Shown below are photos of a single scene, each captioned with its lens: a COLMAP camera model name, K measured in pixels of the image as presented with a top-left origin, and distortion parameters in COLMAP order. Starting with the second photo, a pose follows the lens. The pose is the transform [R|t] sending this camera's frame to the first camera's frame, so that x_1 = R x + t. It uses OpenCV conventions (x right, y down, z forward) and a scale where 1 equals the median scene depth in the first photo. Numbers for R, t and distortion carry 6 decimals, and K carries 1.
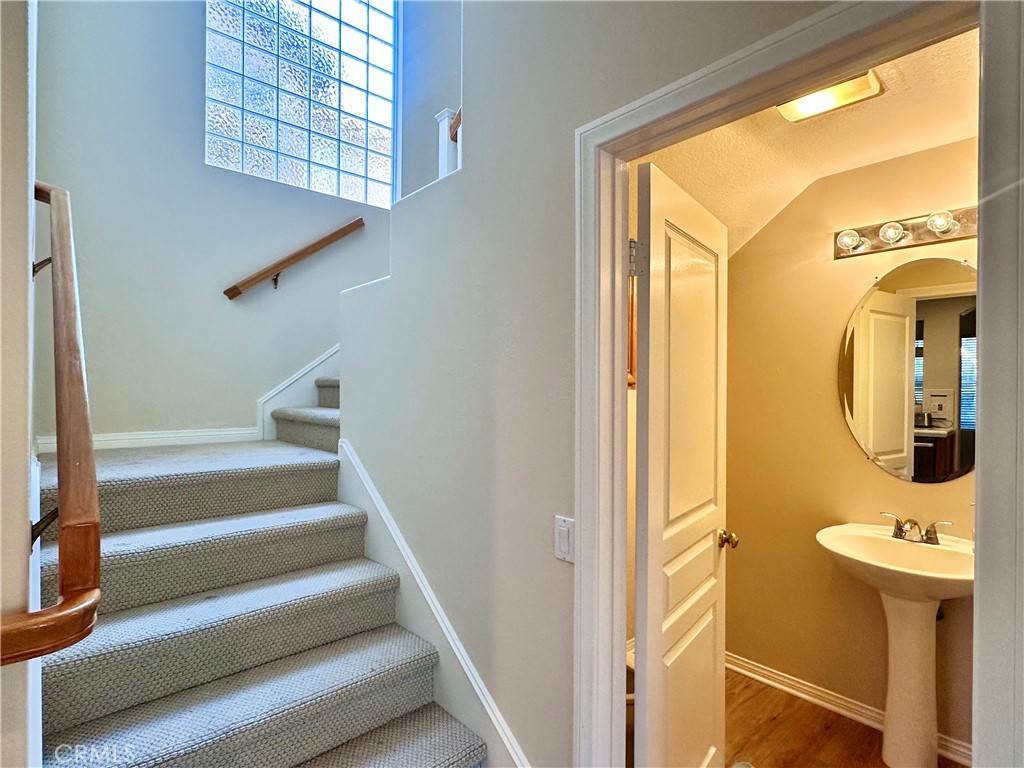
lens RADIAL K [[531.7, 0, 504.6], [0, 531.7, 389.4], [0, 0, 1]] dist [-0.007306, 0.002976]
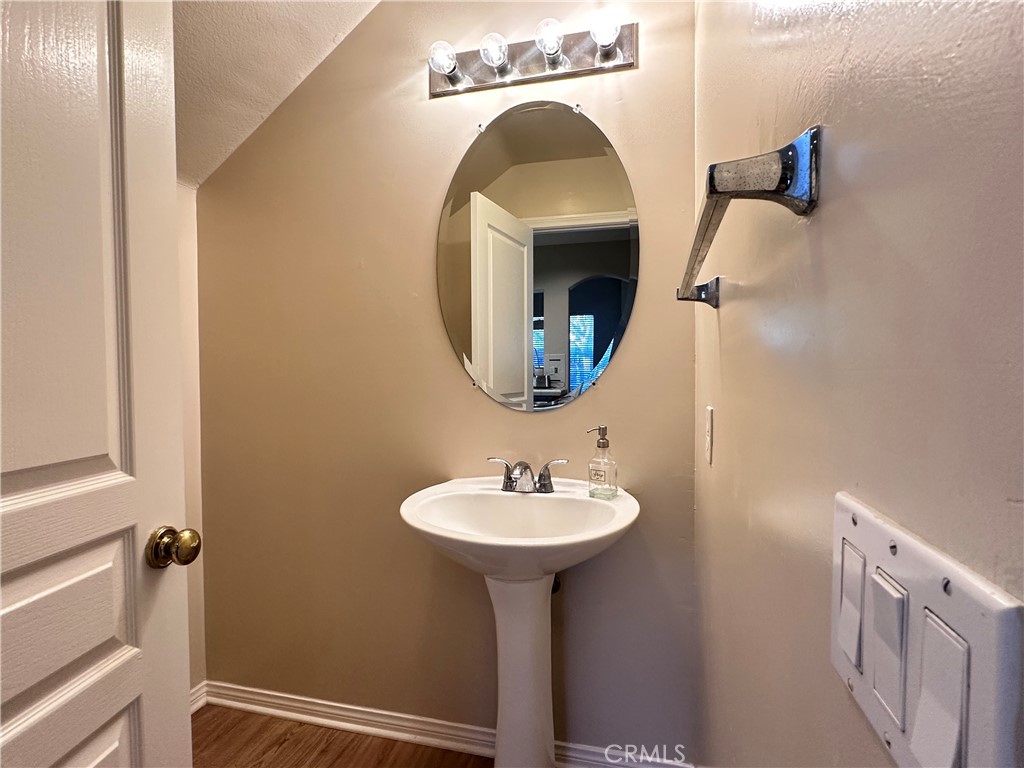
lens RADIAL K [[510.6, 0, 513.8], [0, 510.6, 380.9], [0, 0, 1]] dist [-0.039791, -0.000138]
pose [[0.823114, -0.017529, 0.567606, 0.370506], [0.012981, 0.999843, 0.012053, 0.127566], [-0.567728, -0.002553, 0.823212, 0.442842]]
